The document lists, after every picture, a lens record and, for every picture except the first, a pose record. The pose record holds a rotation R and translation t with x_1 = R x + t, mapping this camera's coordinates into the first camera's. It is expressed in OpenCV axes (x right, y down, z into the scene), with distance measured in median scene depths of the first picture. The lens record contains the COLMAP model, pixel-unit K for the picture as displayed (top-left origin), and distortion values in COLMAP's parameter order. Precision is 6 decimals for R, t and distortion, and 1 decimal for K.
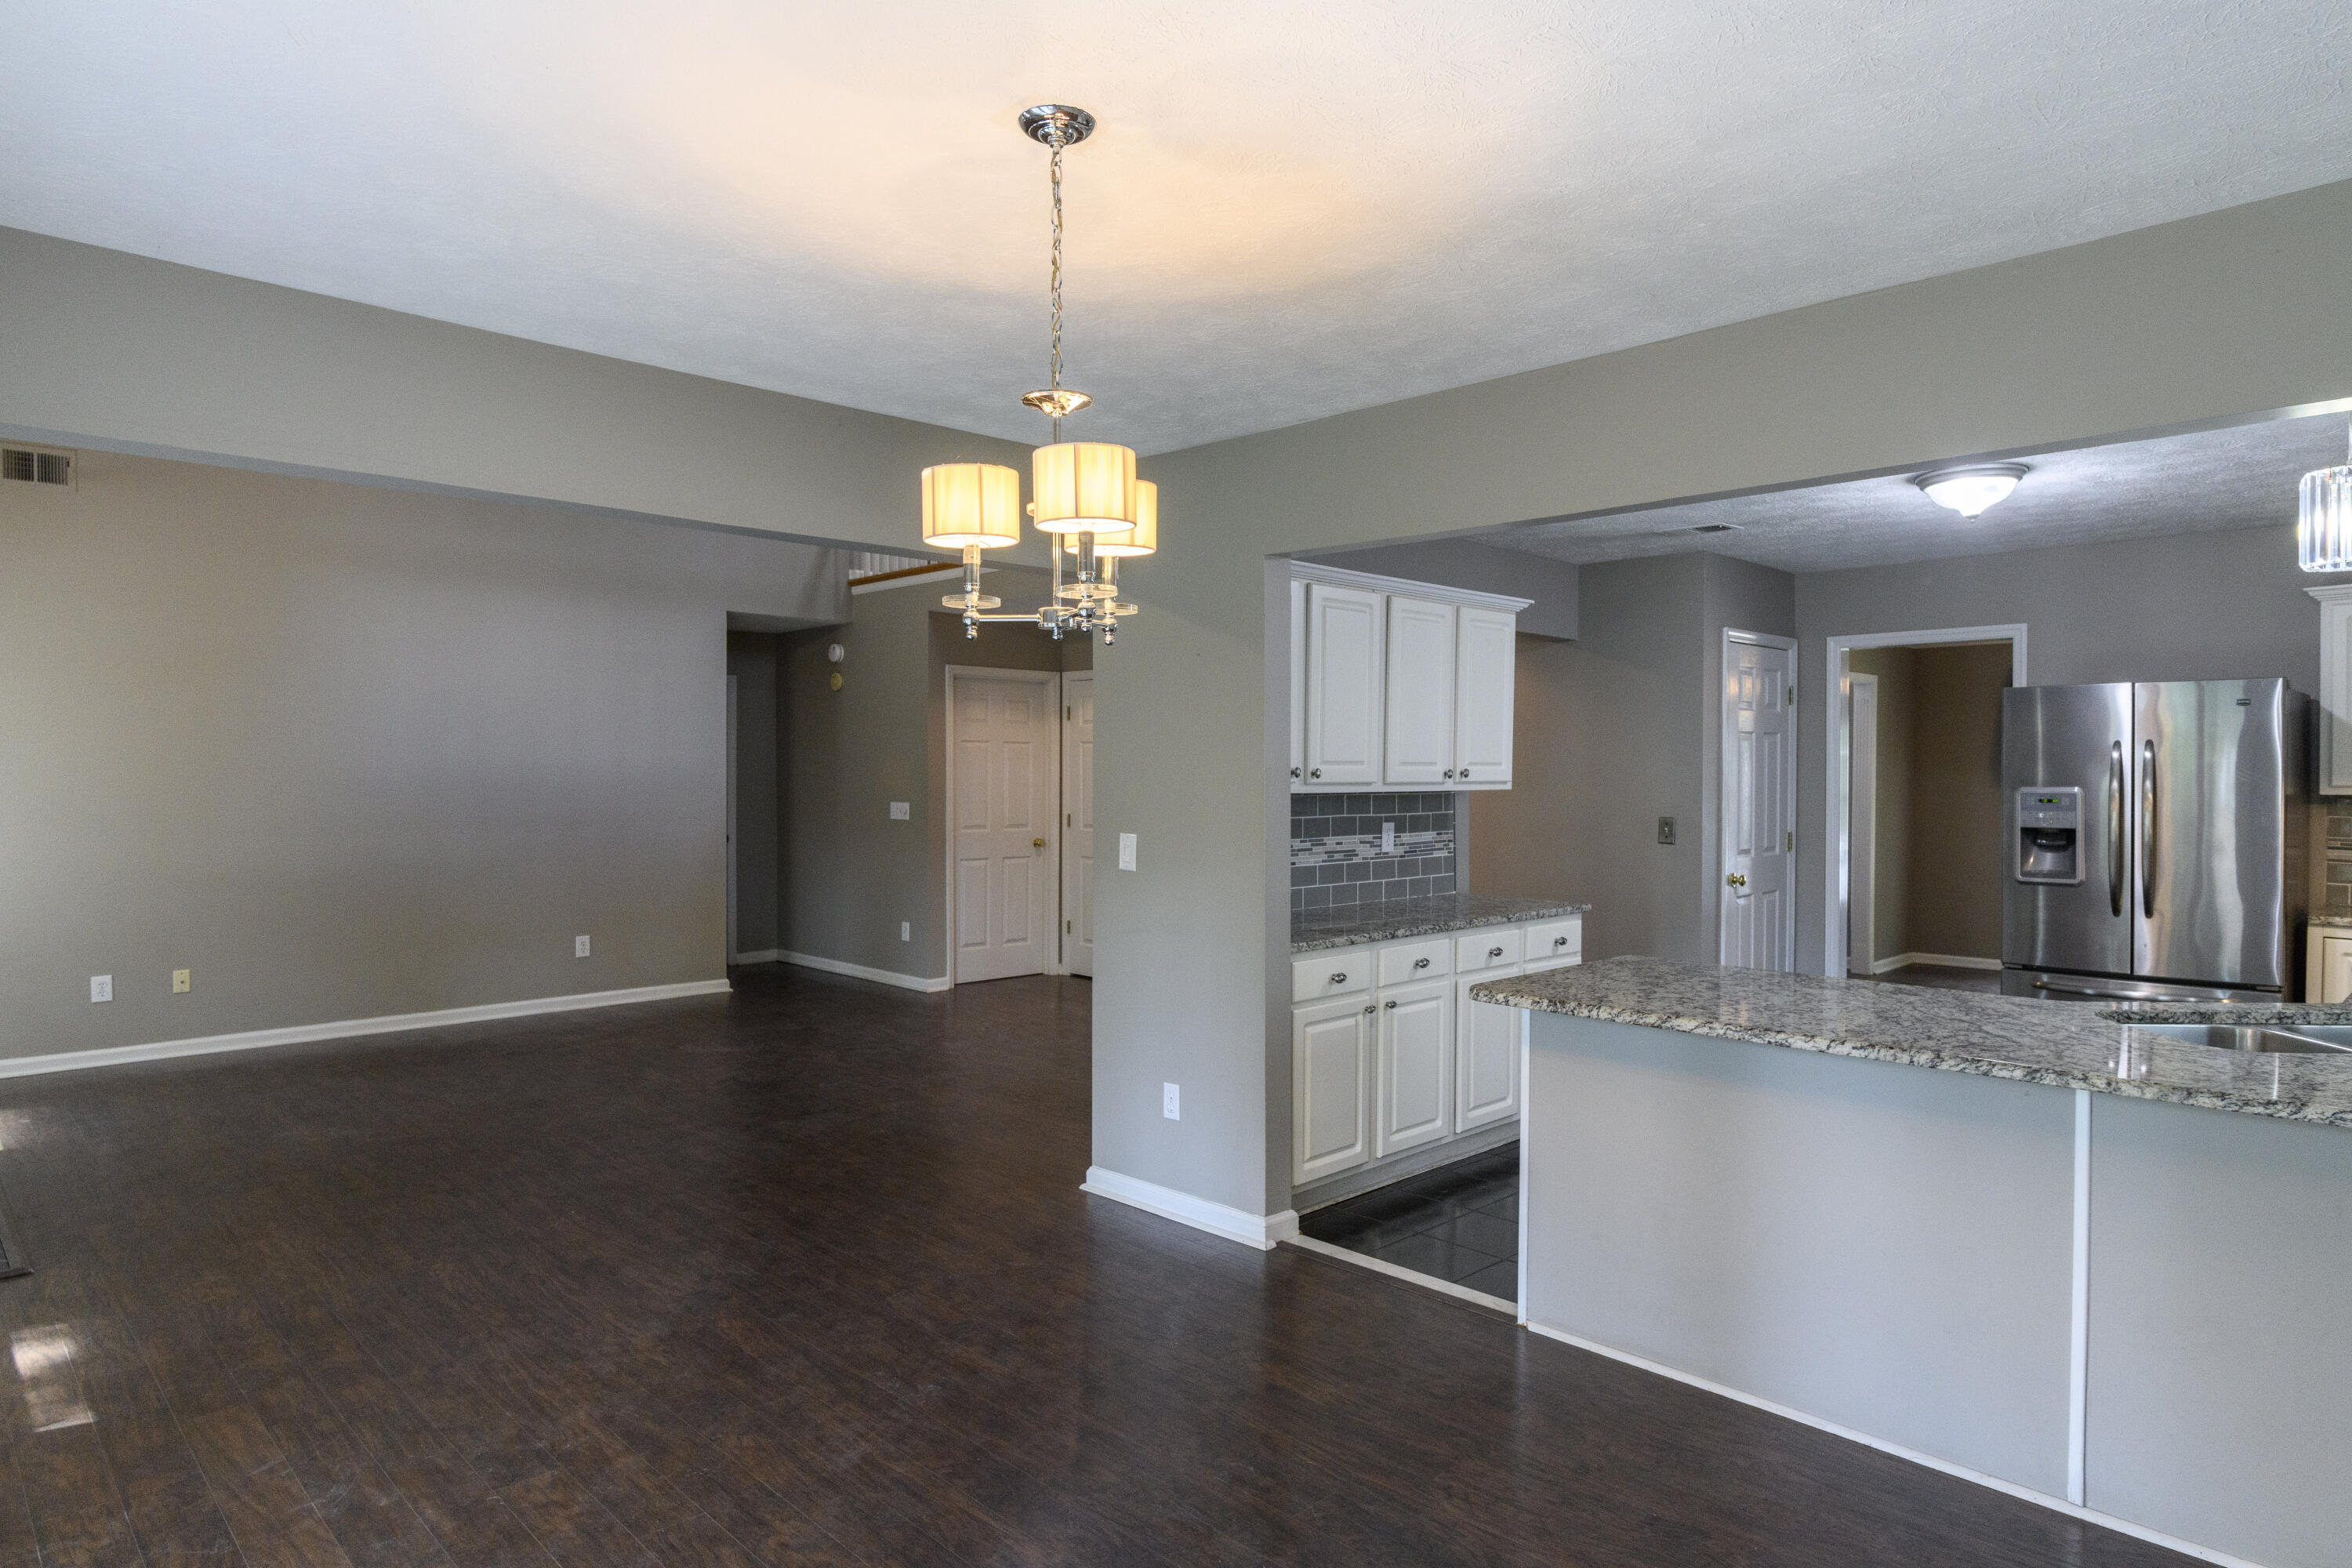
lens RADIAL K [[1351.0, 0, 1173.0], [0, 1351.0, 782.5], [0, 0, 1]] dist [-0.006581, 0.000647]
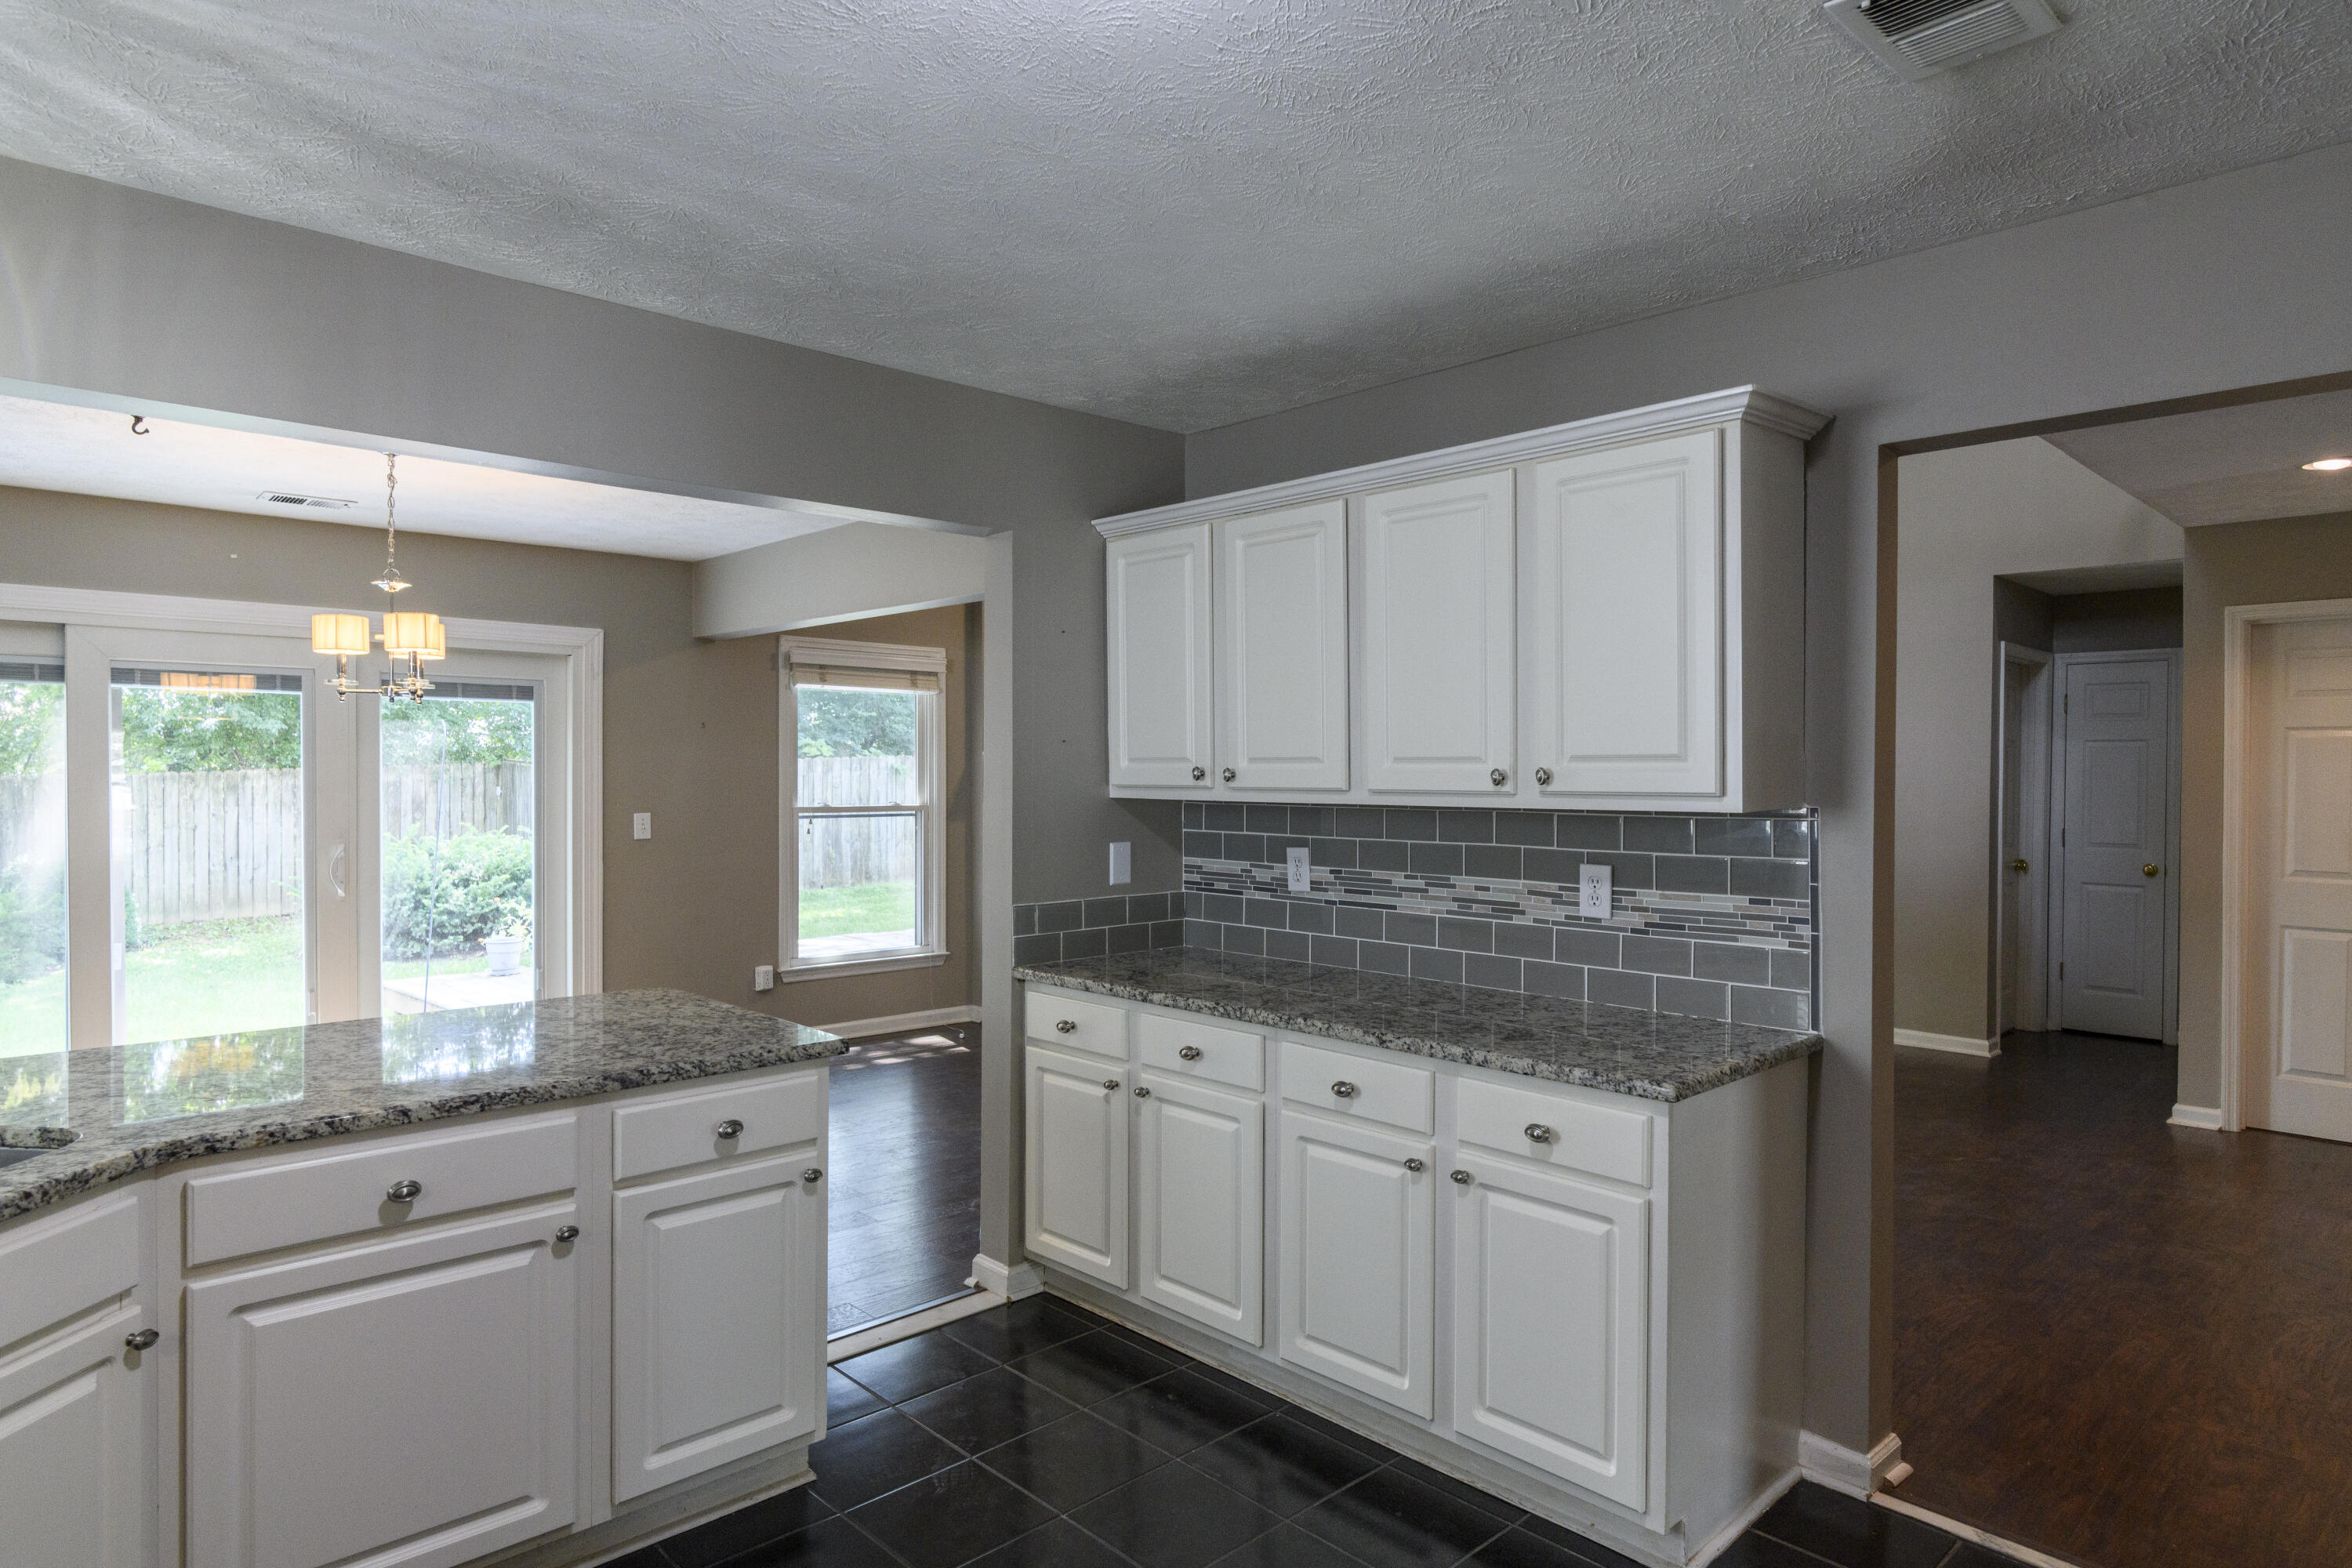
lens RADIAL K [[1338.0, 0, 1173.3], [0, 1338.0, 787.4], [0, 0, 1]] dist [-0.005647, 0.001548]
pose [[-0.014657, 0.008012, -0.999860, 0.743975], [-0.013402, 0.999876, 0.008209, -0.004743], [0.999803, 0.013521, -0.014548, 0.866962]]
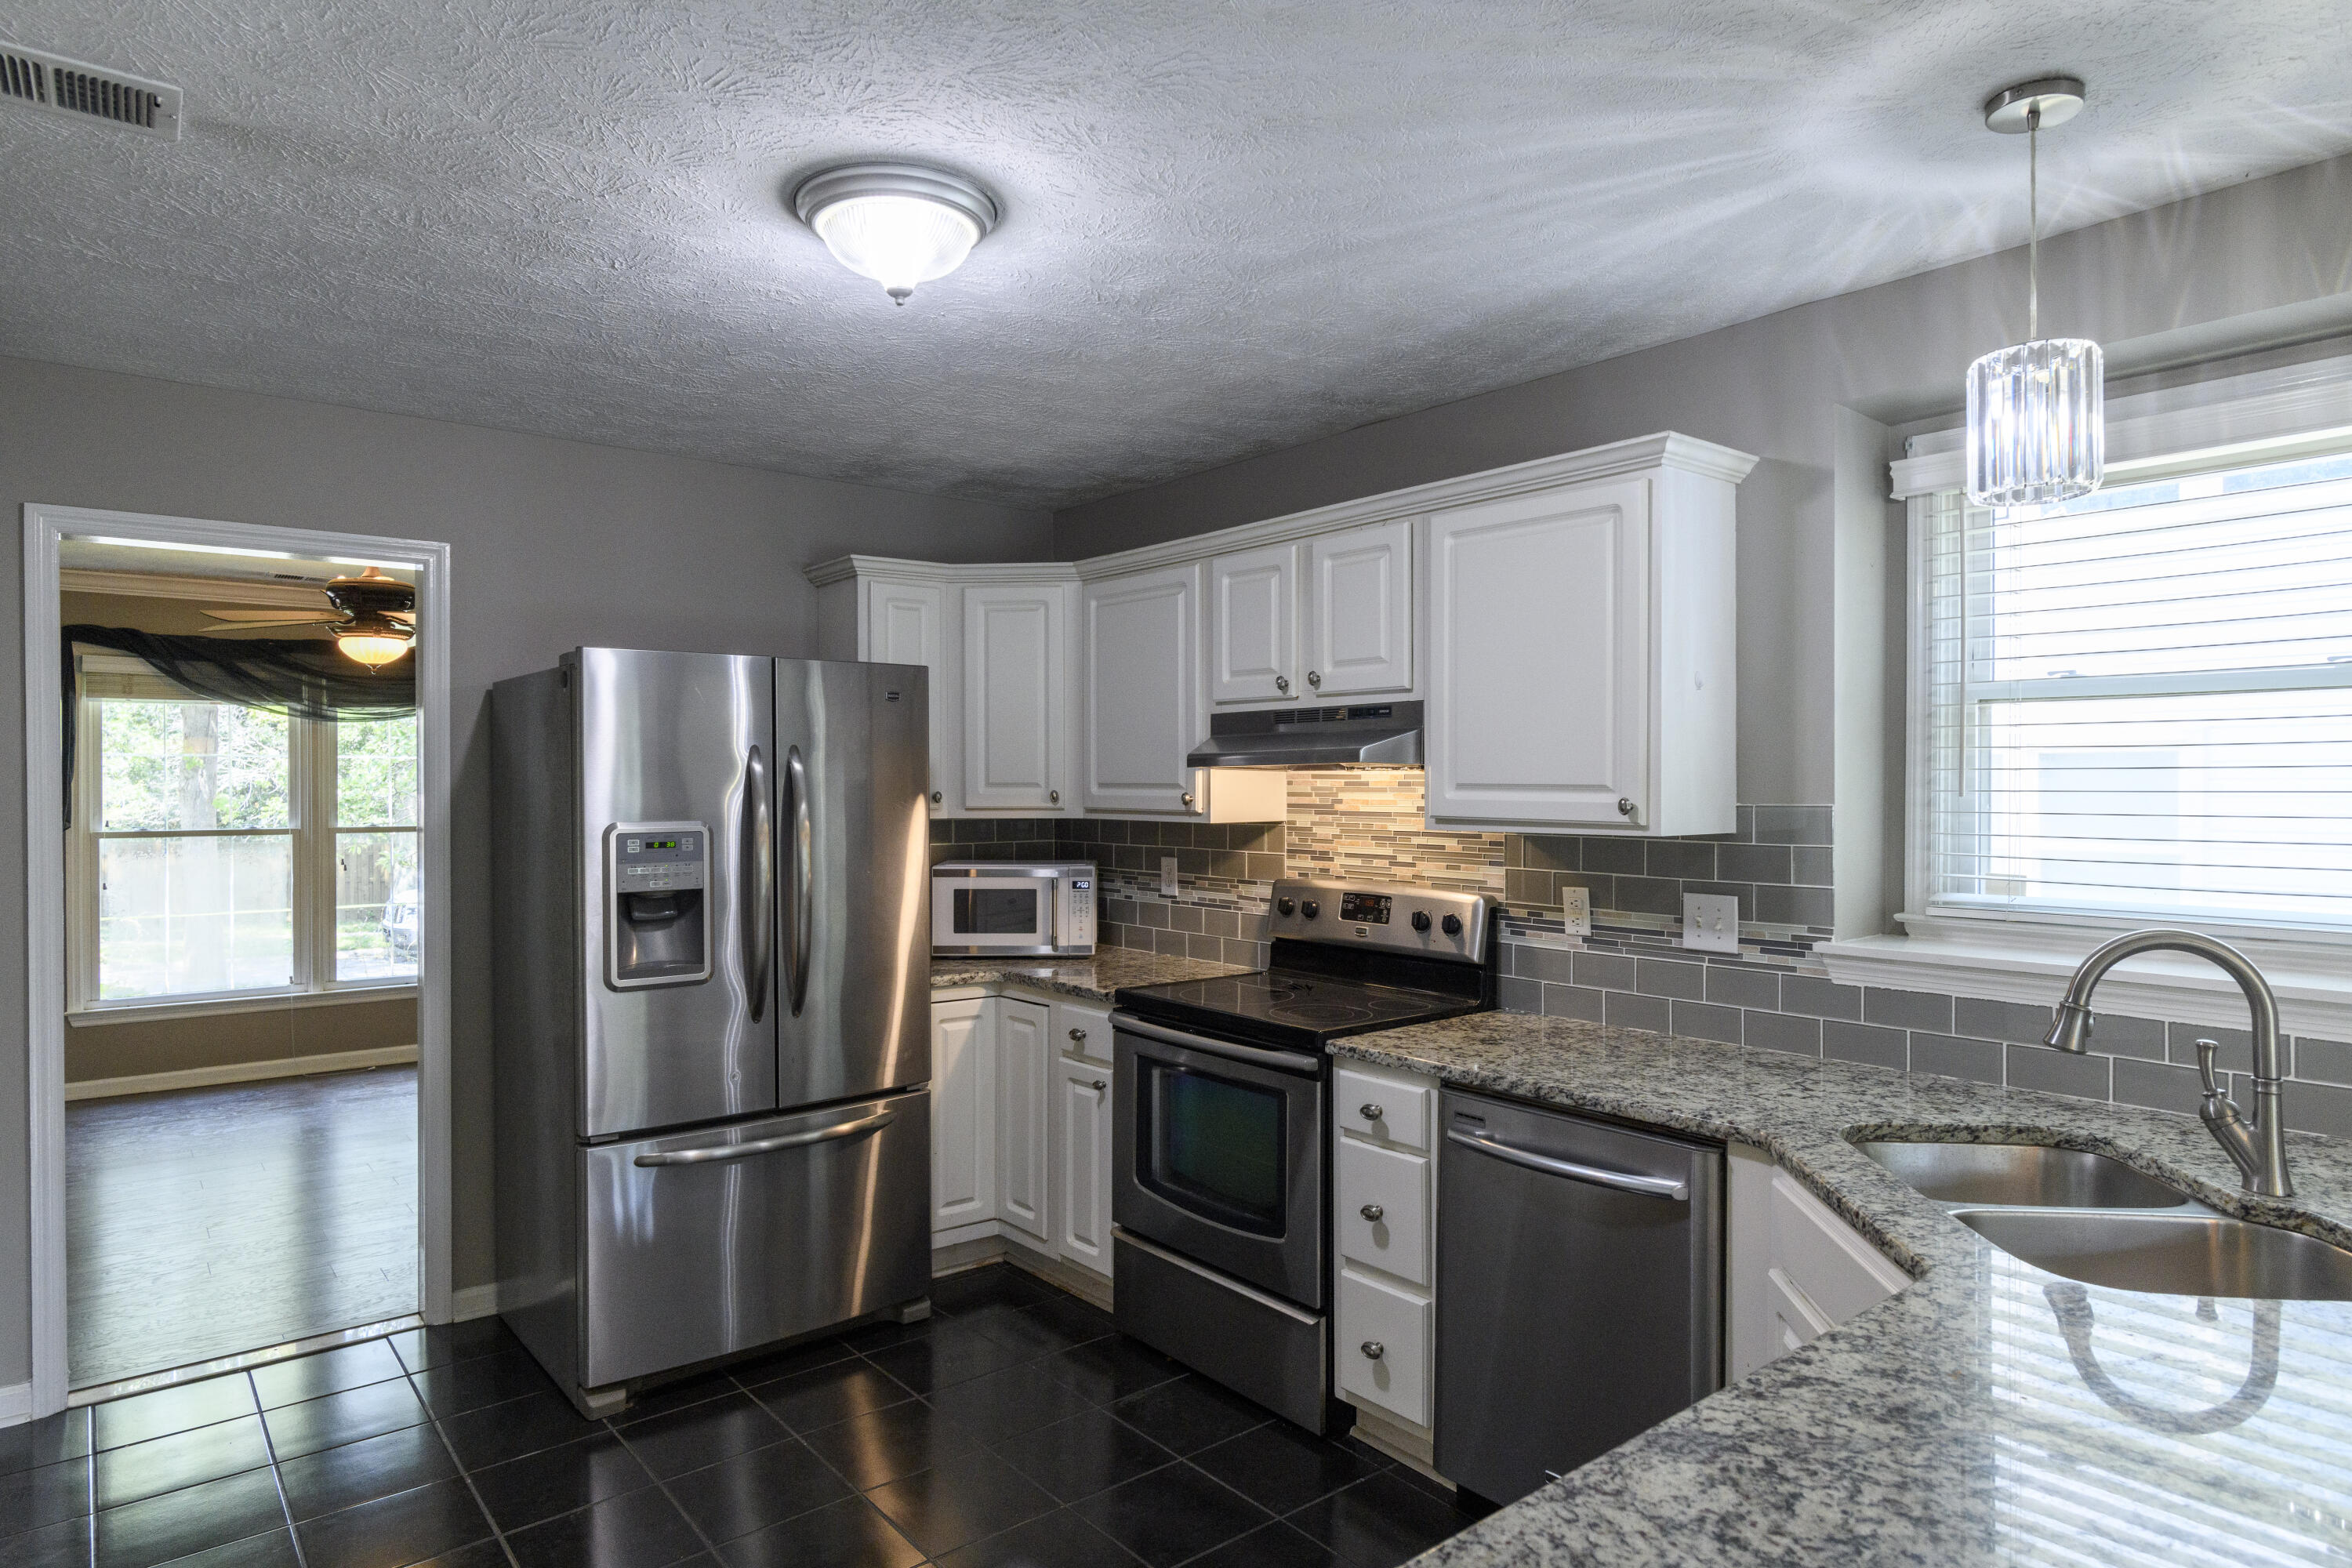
lens RADIAL K [[1344.1, 0, 1171.0], [0, 1344.1, 786.2], [0, 0, 1]] dist [-0.005163, 0.000797]
pose [[0.091314, -0.004873, 0.995810, 0.086812], [0.011662, 0.999925, 0.003824, -0.011695], [-0.995754, 0.011264, 0.091364, 0.730874]]
